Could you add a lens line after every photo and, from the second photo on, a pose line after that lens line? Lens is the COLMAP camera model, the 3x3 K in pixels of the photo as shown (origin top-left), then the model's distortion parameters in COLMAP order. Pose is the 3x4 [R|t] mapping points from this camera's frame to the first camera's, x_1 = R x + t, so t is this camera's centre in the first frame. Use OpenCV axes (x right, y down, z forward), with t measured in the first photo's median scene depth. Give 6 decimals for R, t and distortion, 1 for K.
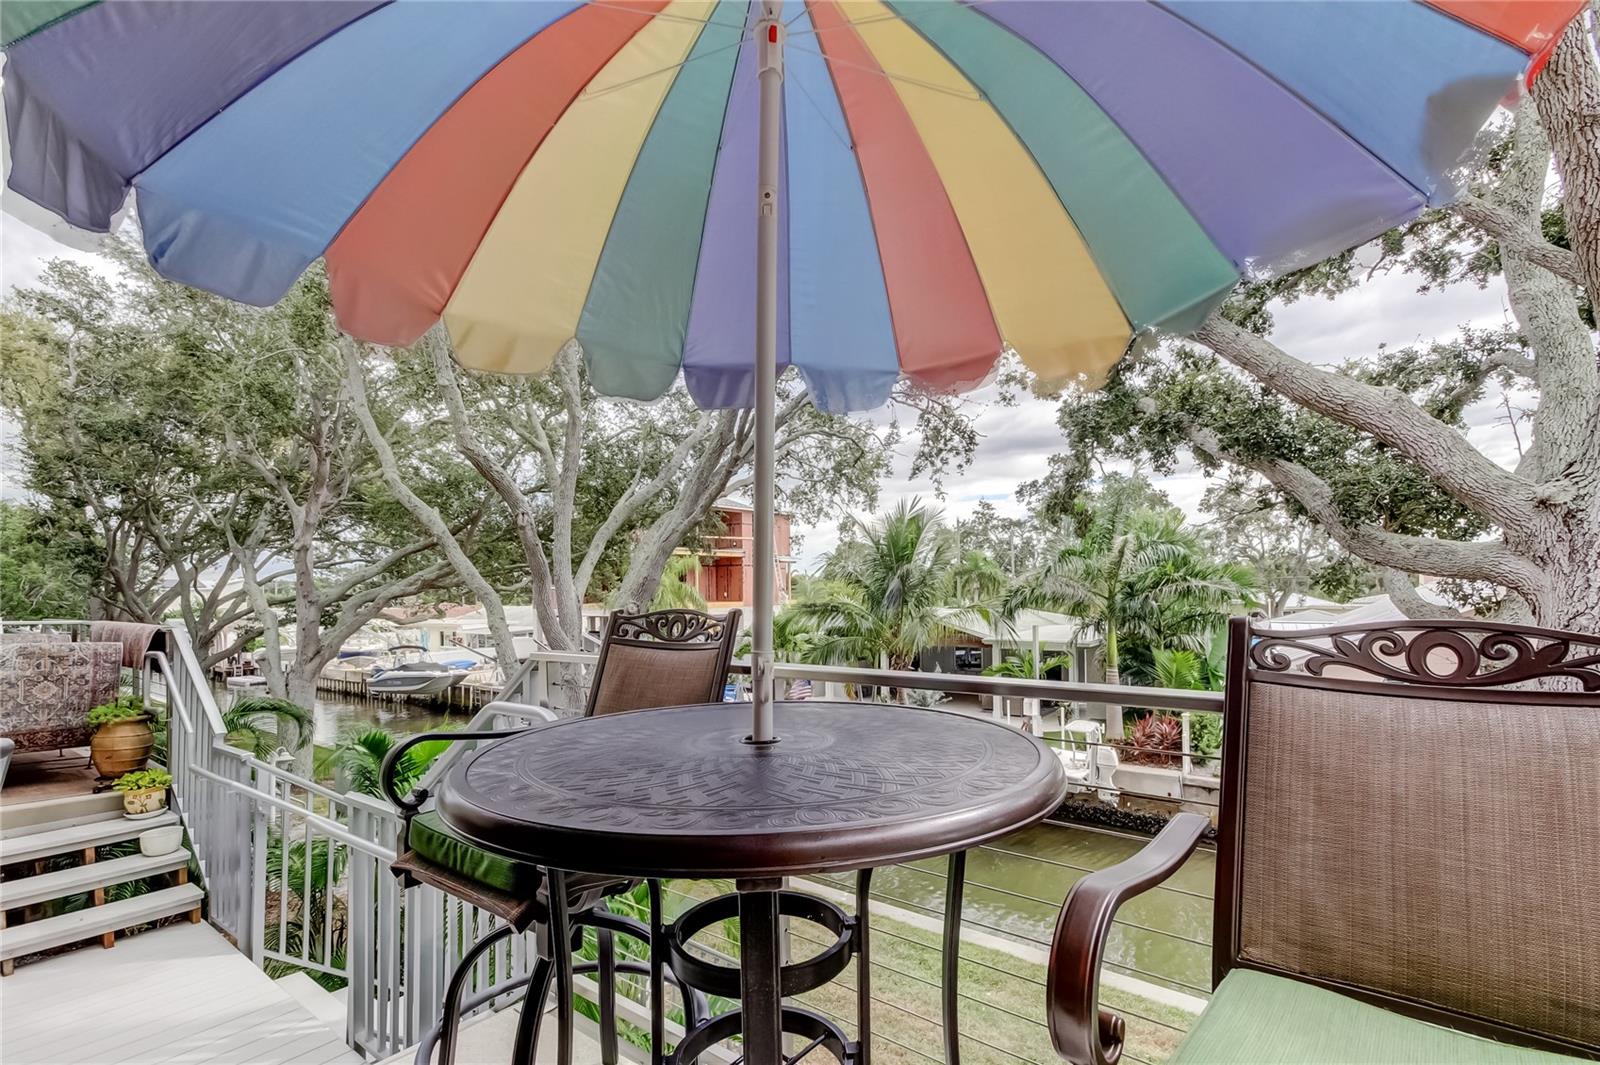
lens RADIAL K [[763.4, 0, 797.1], [0, 763.4, 565.5], [0, 0, 1]] dist [0.028850, 0.000072]
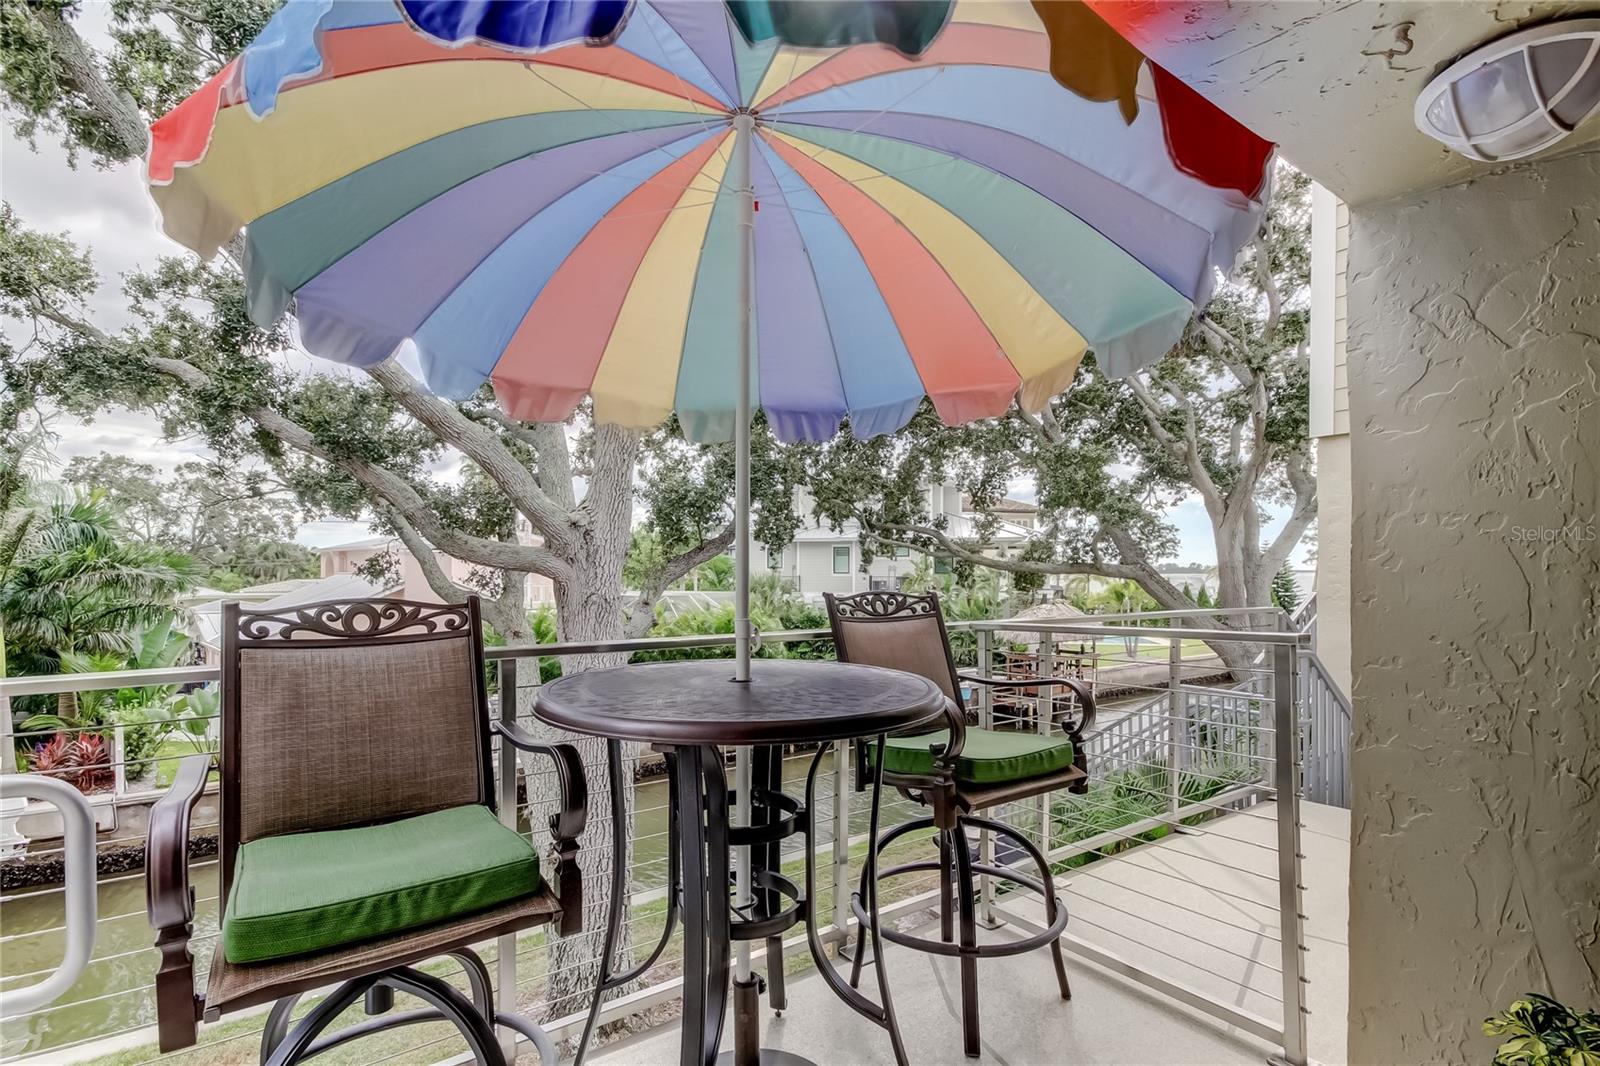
lens RADIAL K [[763.4, 0, 797.1], [0, 763.4, 566.0], [0, 0, 1]] dist [0.028850, 0.000072]
pose [[0.271828, 0.020928, 0.962118, -0.122810], [-0.034041, 0.999347, -0.012120, 0.002374], [-0.961744, -0.029457, 0.272362, 0.046108]]
